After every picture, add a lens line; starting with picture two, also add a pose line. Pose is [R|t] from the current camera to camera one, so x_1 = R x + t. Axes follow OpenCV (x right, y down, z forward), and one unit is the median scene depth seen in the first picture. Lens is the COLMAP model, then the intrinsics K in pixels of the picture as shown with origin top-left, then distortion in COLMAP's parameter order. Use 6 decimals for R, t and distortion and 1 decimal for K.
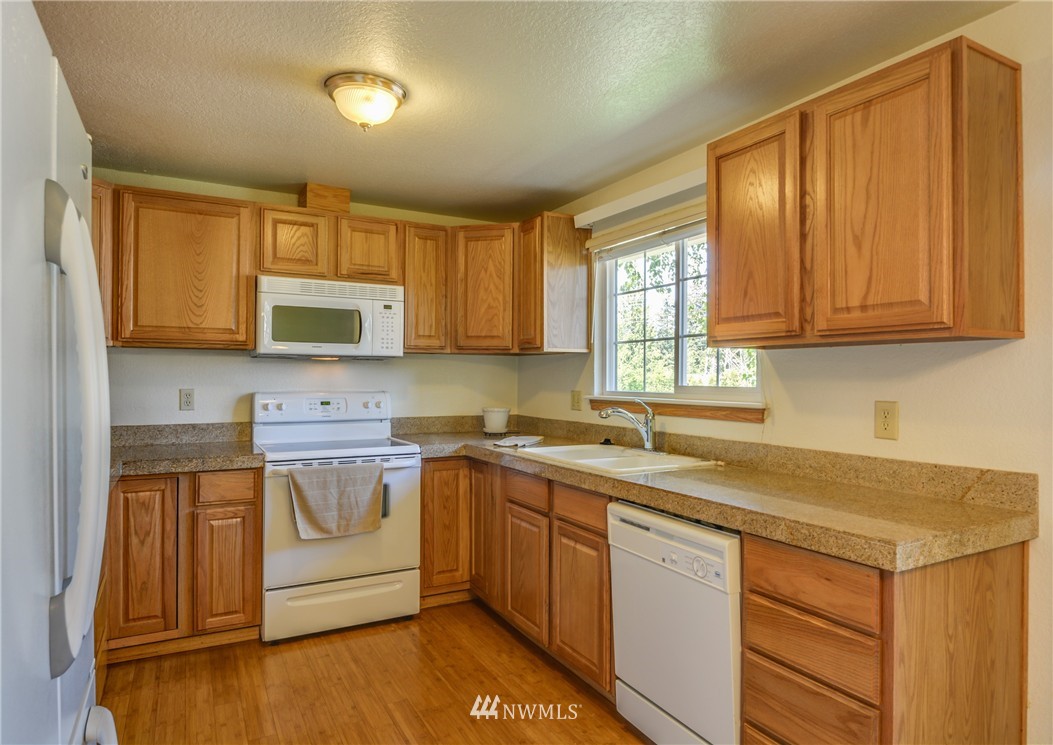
lens RADIAL K [[634.6, 0, 527.9], [0, 634.6, 372.6], [0, 0, 1]] dist [-0.023720, -0.001220]
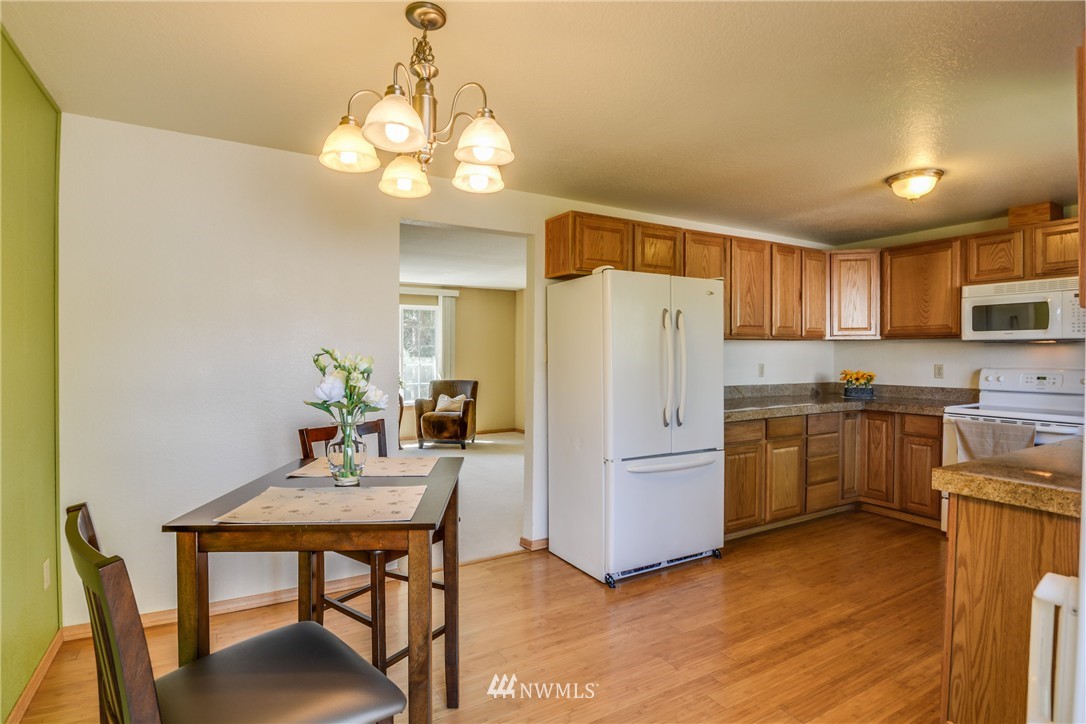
lens RADIAL K [[552.1, 0, 538.2], [0, 552.1, 360.0], [0, 0, 1]] dist [-0.025925, -0.001086]
pose [[-0.016218, 0.005372, -0.999854, 0.844316], [0.004498, 0.999976, 0.005300, 0.003525], [0.999858, -0.004411, -0.016242, 0.047278]]
